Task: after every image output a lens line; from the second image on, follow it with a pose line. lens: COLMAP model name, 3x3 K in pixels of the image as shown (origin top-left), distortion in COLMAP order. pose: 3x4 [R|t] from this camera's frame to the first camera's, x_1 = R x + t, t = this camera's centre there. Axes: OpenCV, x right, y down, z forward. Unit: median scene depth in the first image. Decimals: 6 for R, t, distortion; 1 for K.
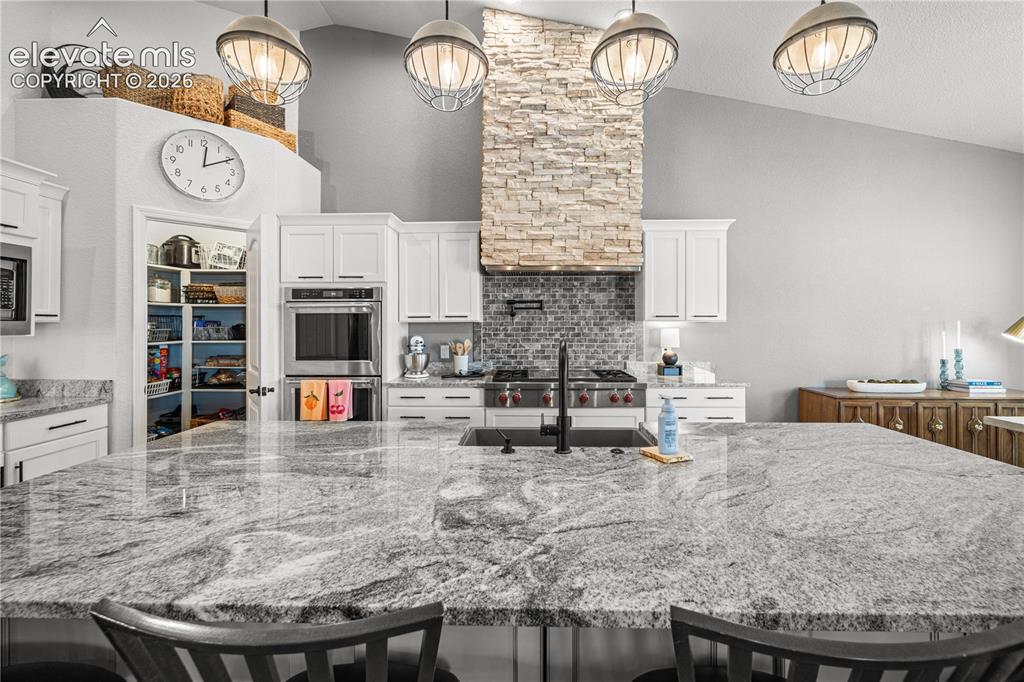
lens RADIAL K [[412.5, 0, 513.8], [0, 412.5, 317.4], [0, 0, 1]] dist [-0.000869, -0.000484]
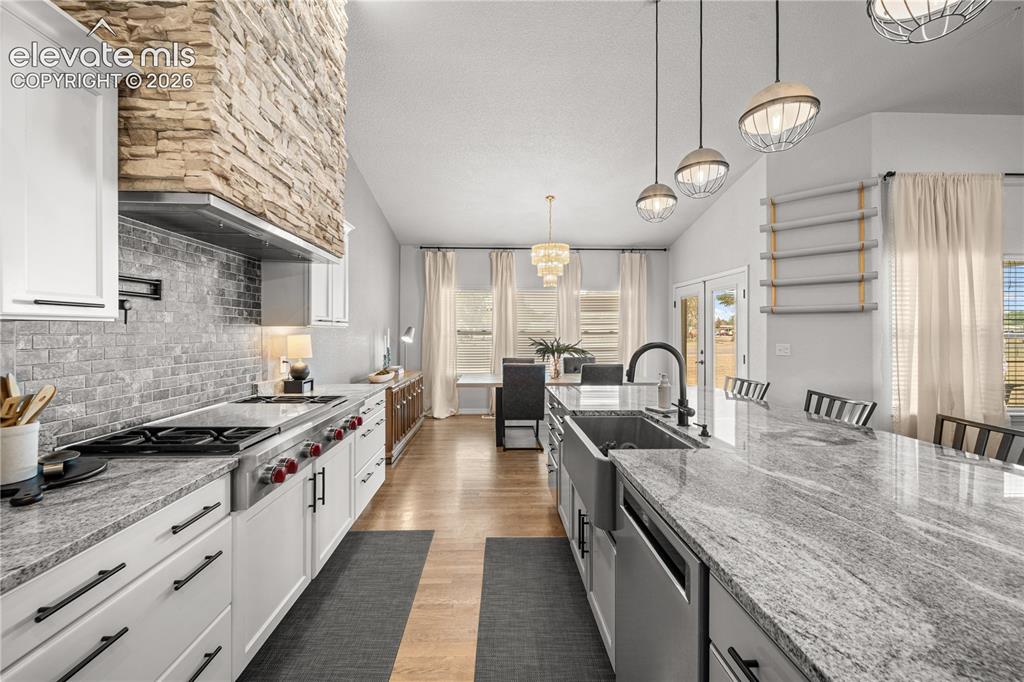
lens RADIAL K [[412.5, 0, 500.7], [0, 412.5, 327.4], [0, 0, 1]] dist [-0.000869, -0.000484]
pose [[-0.039268, 0.012568, 0.999150, -0.438743], [-0.012444, 0.999837, -0.013066, 0.016083], [-0.999151, -0.012947, -0.039106, 0.609914]]
